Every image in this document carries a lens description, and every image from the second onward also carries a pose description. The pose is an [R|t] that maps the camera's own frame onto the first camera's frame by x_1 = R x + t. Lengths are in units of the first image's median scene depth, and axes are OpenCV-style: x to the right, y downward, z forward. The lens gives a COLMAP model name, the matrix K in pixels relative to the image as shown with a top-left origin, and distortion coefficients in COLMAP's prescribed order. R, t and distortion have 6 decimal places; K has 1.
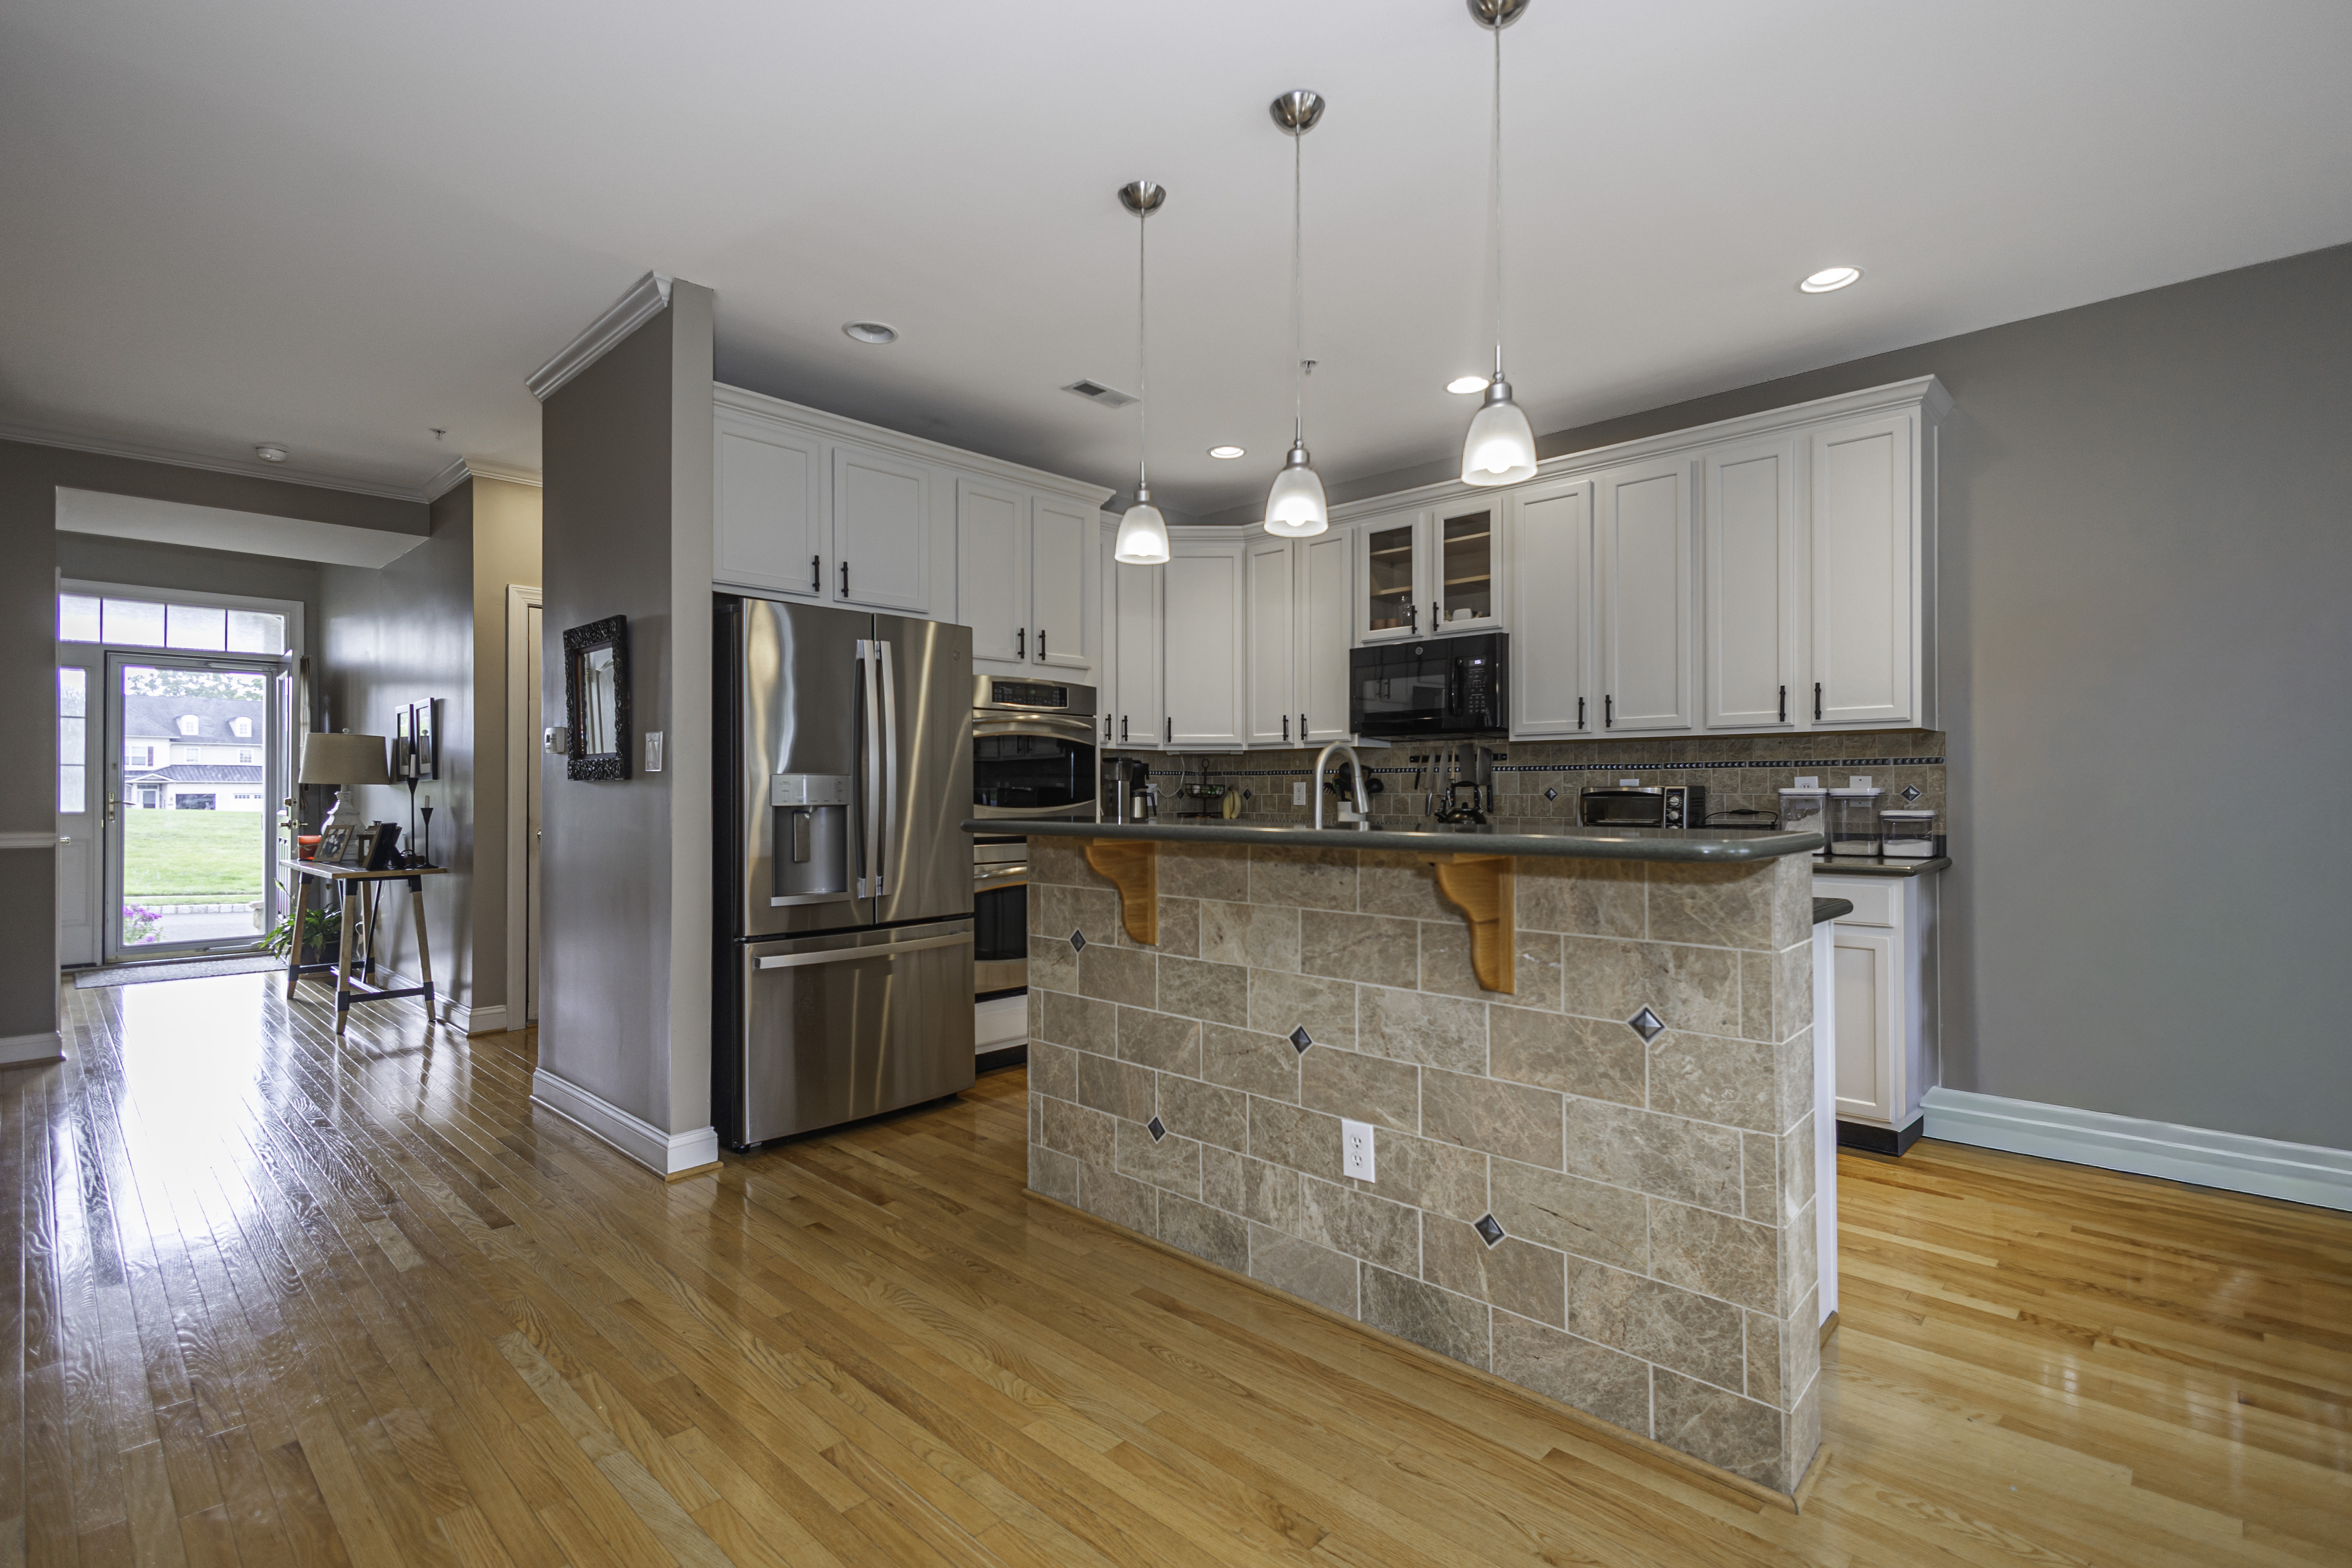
lens RADIAL K [[1102.1, 0, 1169.0], [0, 1102.1, 788.1], [0, 0, 1]] dist [0.007457, 0.000300]
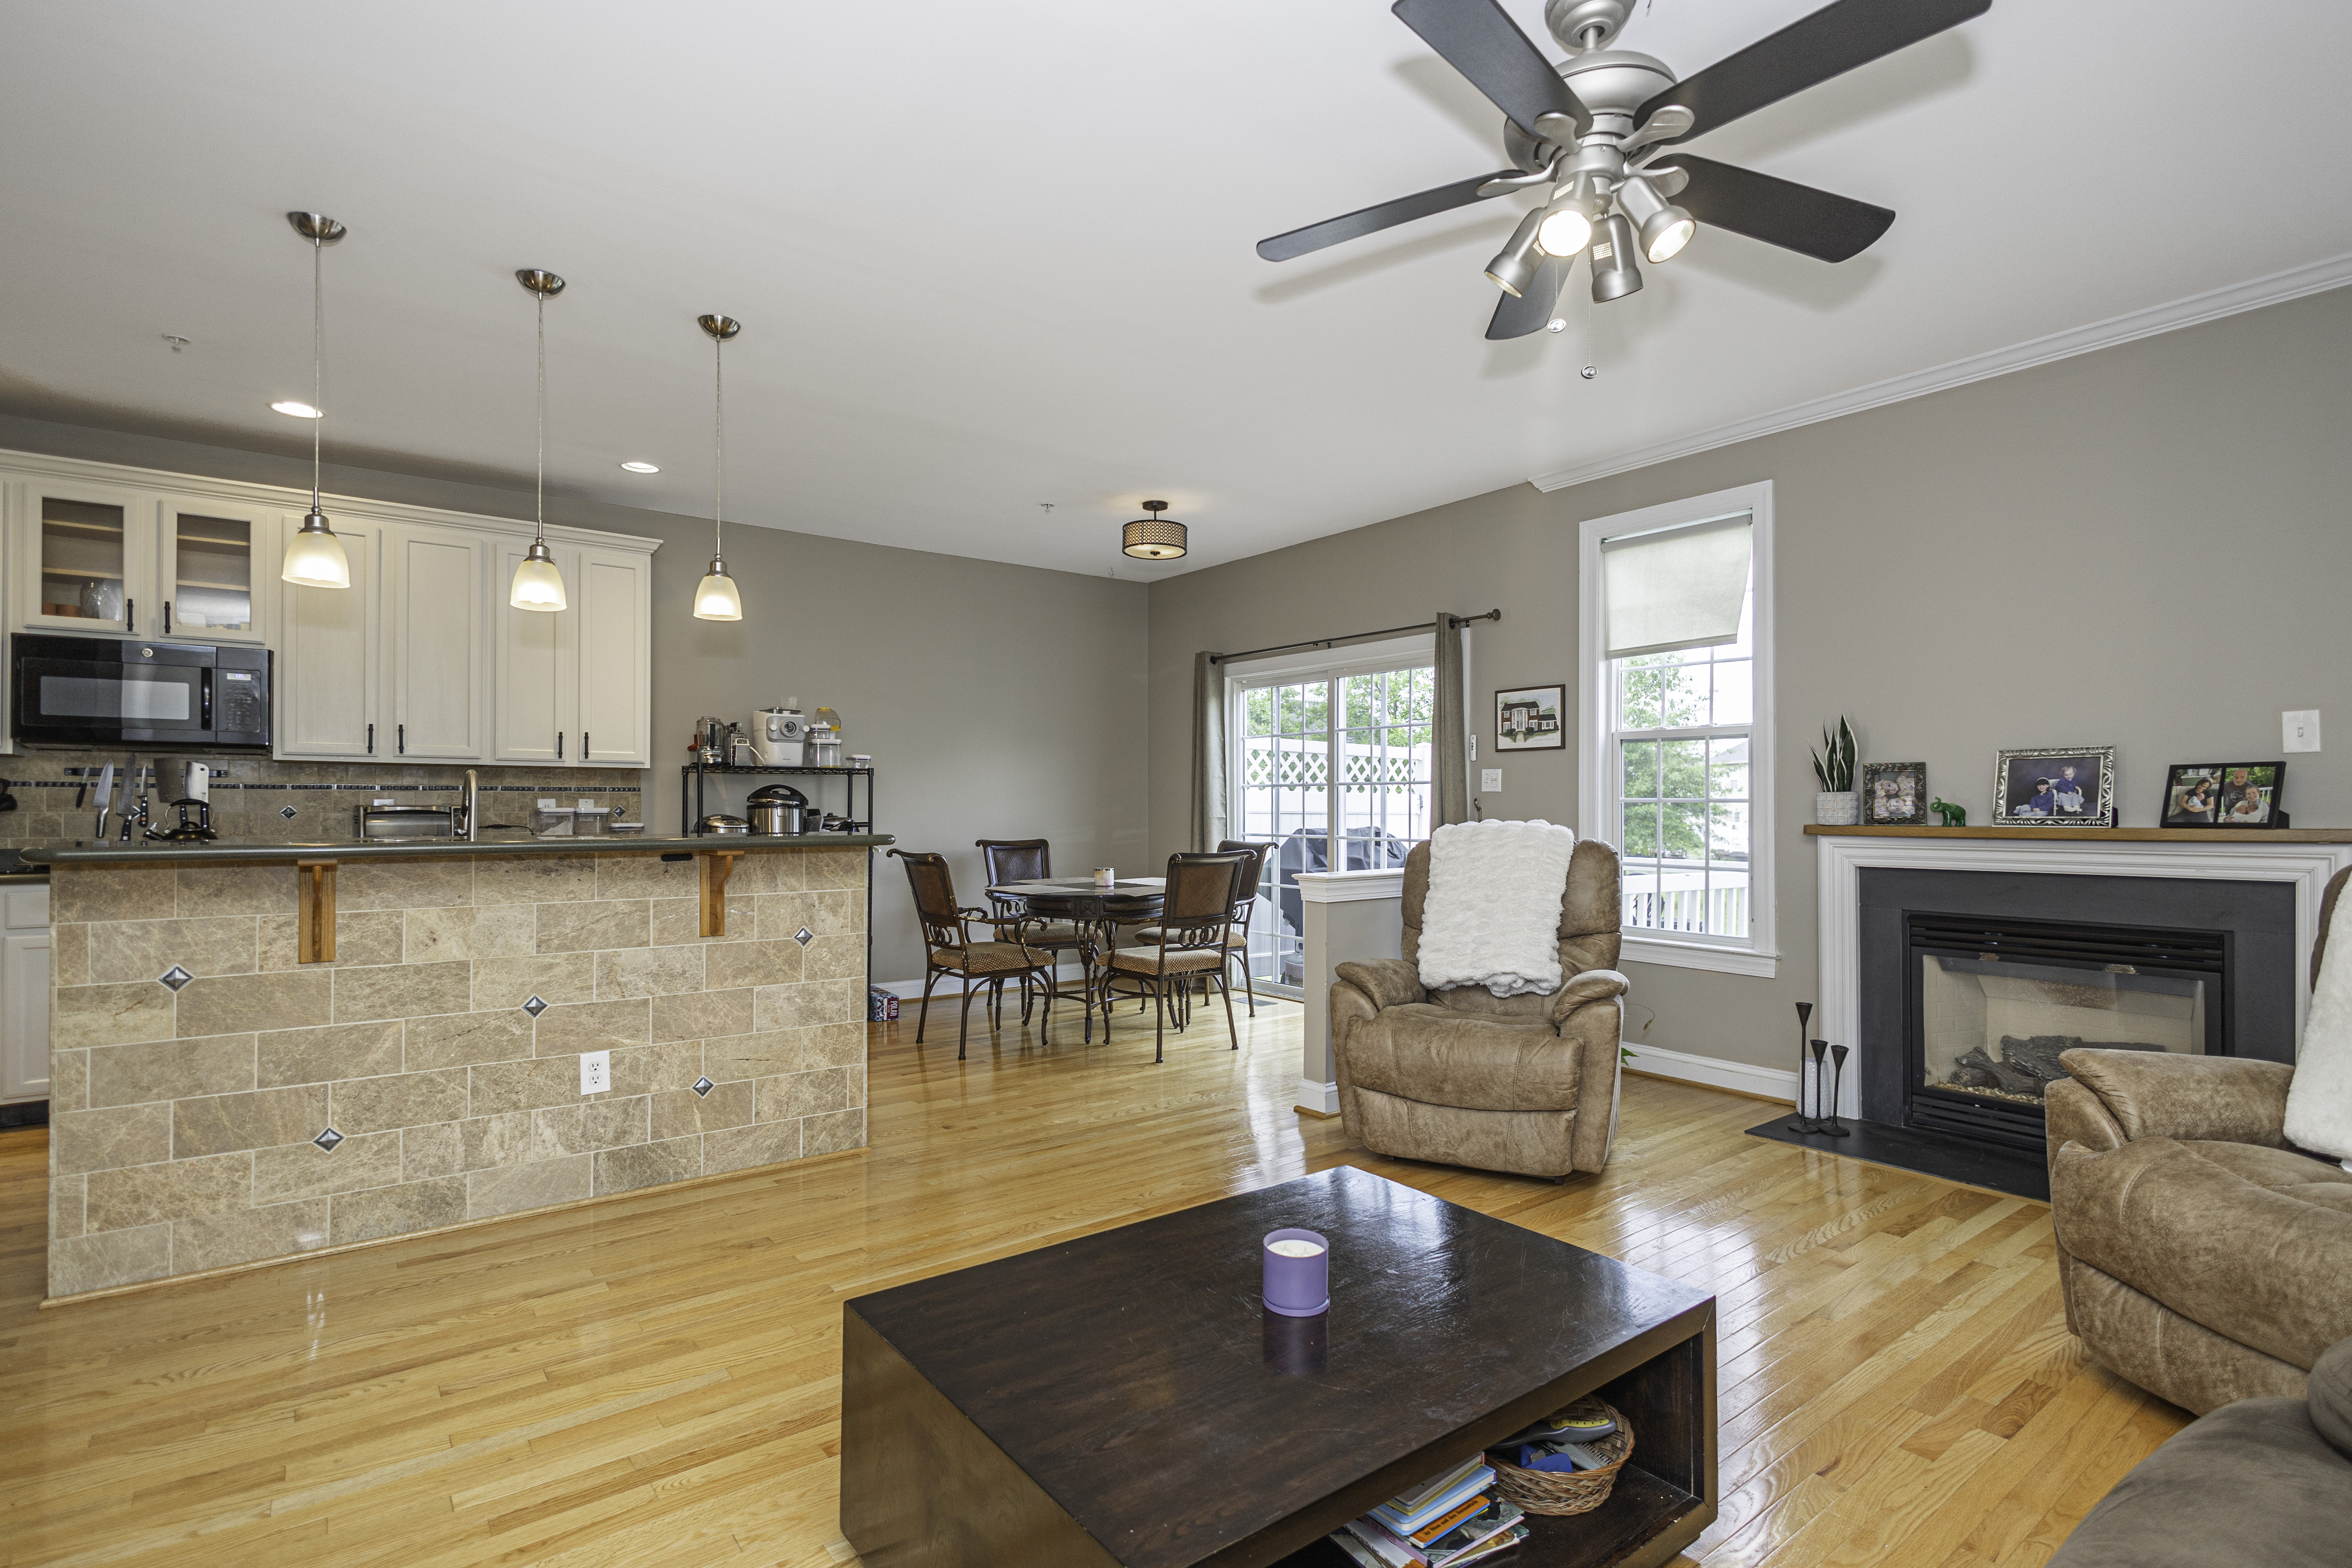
lens RADIAL K [[1115.5, 0, 1186.7], [0, 1115.5, 803.3], [0, 0, 1]] dist [0.021440, -0.008528]
pose [[0.150418, 0.005355, 0.988608, -0.876506], [-0.005493, 0.999974, -0.004581, -0.004557], [-0.988607, -0.004741, 0.150444, 0.047283]]
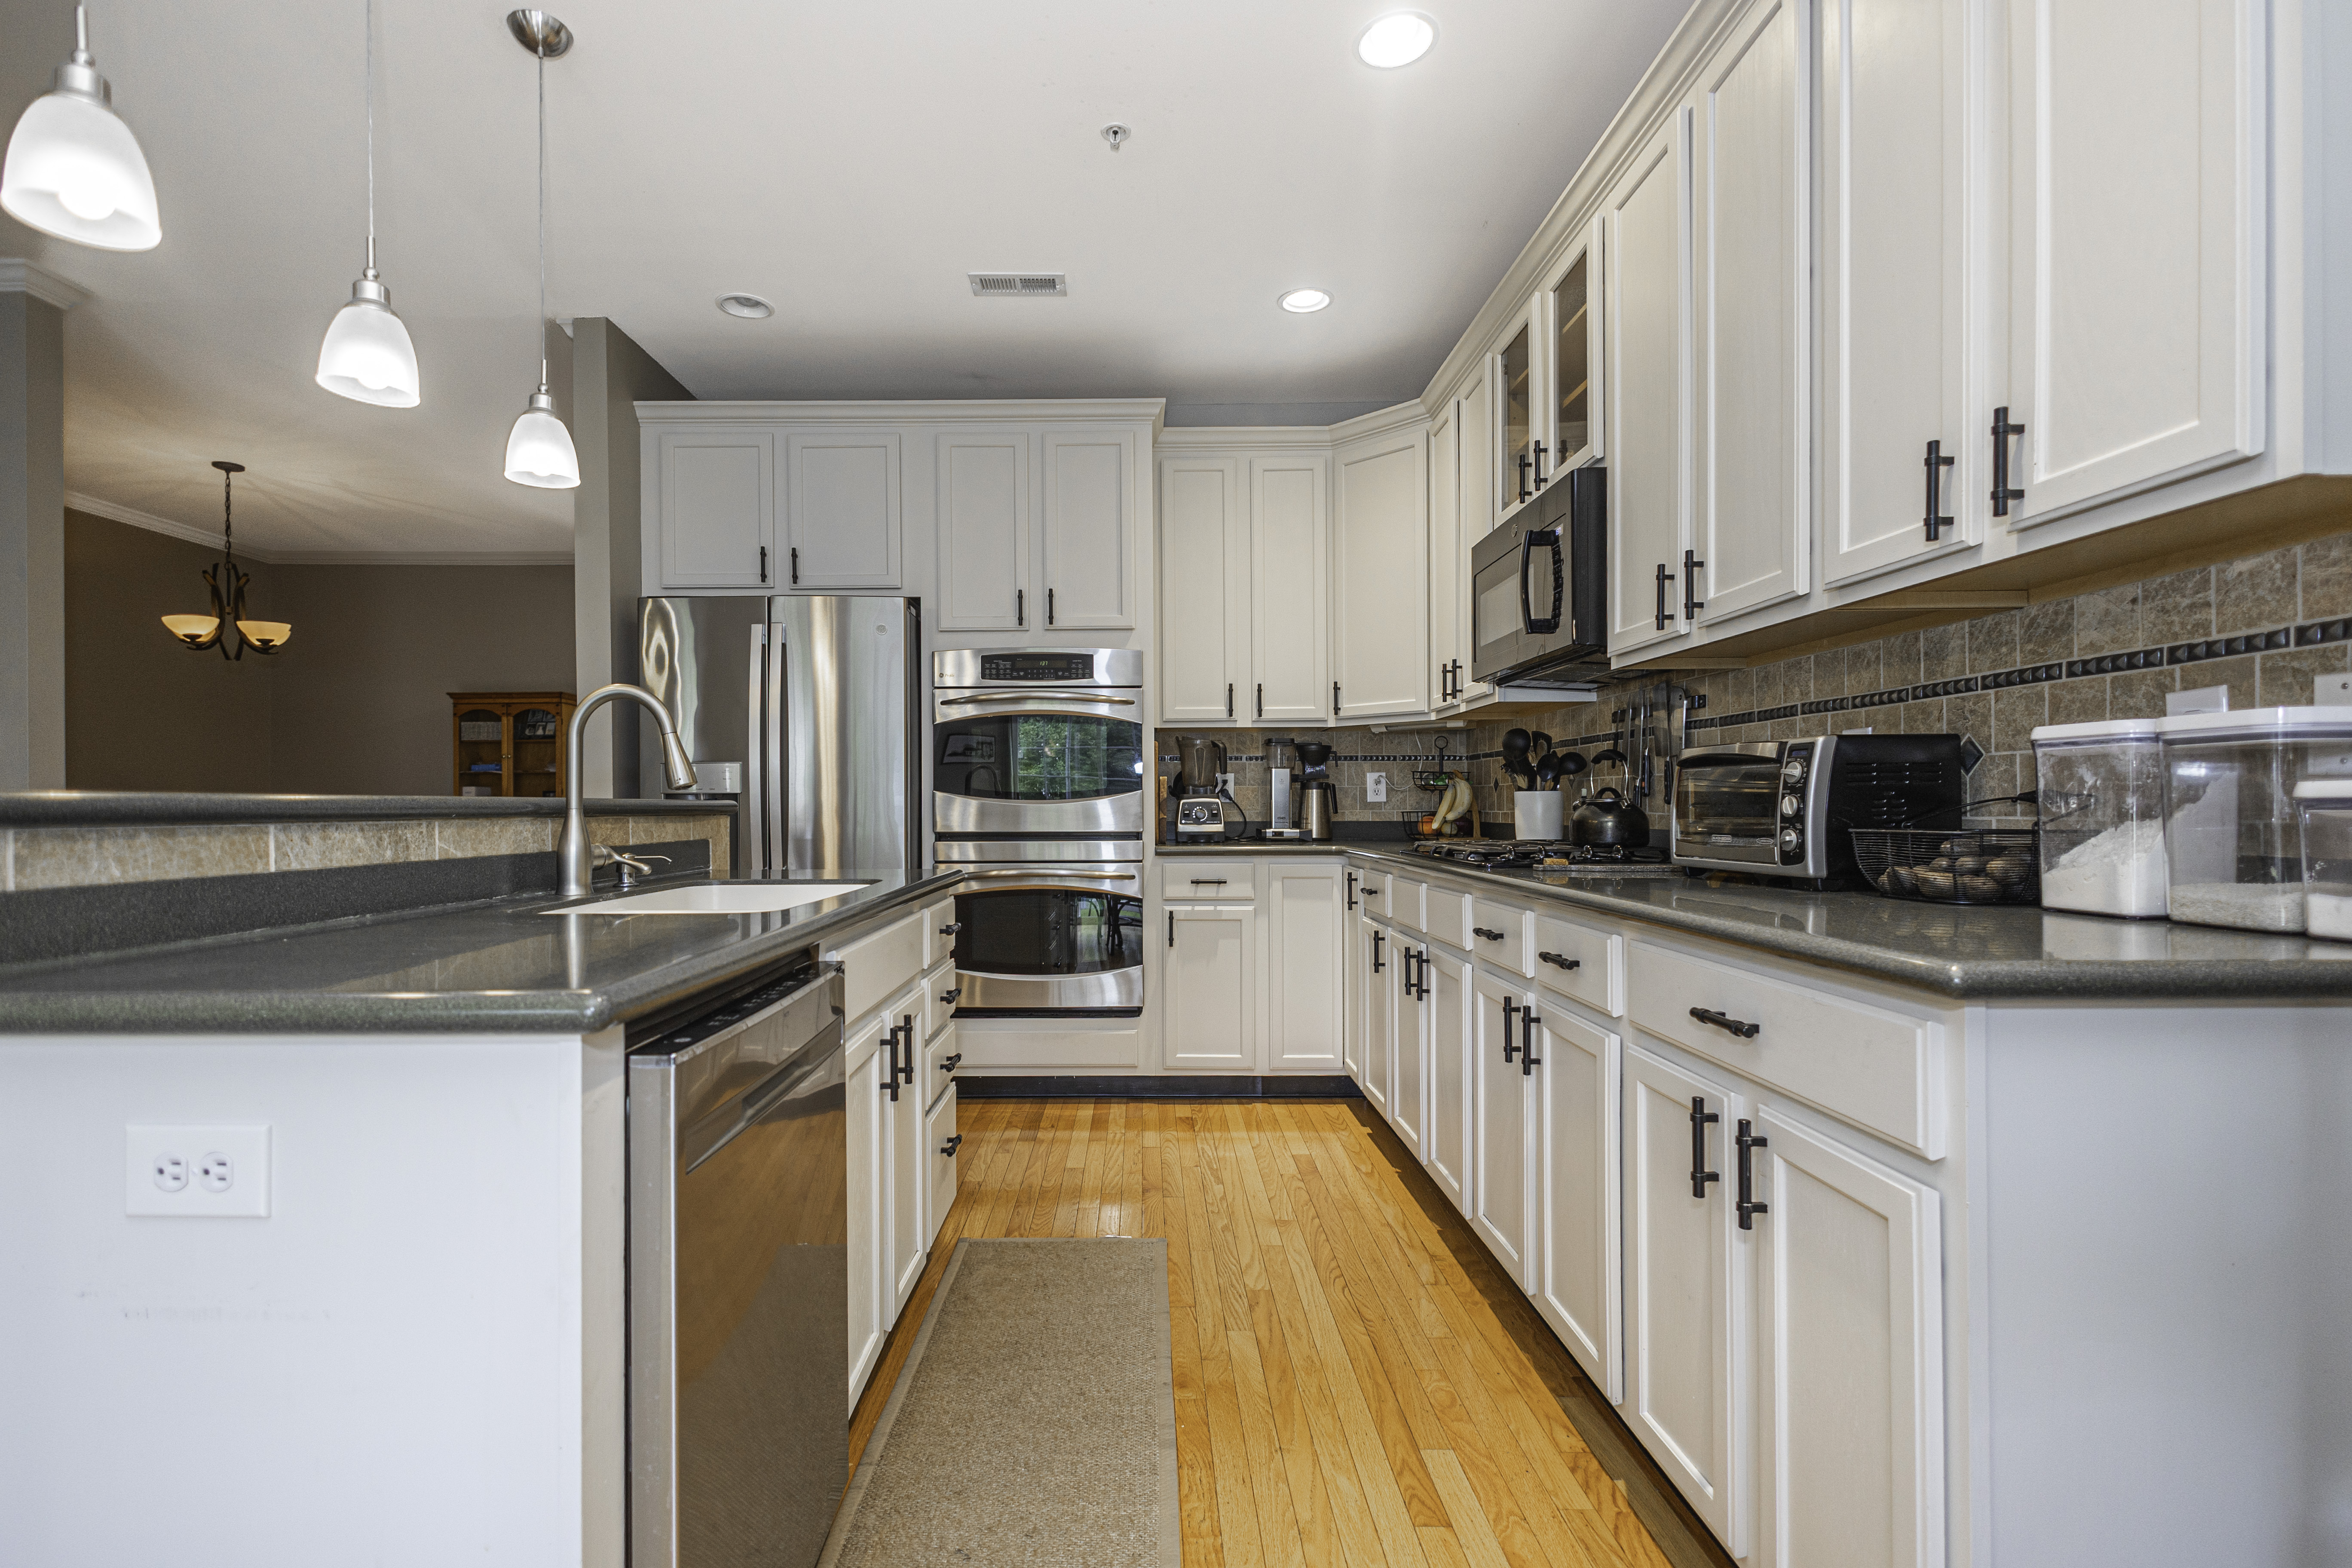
lens RADIAL K [[1087.3, 0, 1135.6], [0, 1087.3, 810.9], [0, 0, 1]] dist [-0.000083, -0.000211]
pose [[0.688186, 0.001375, -0.725533, 0.810463], [0.006563, 0.999945, 0.008121, 0.029888], [0.725505, -0.010351, 0.688139, 0.724089]]
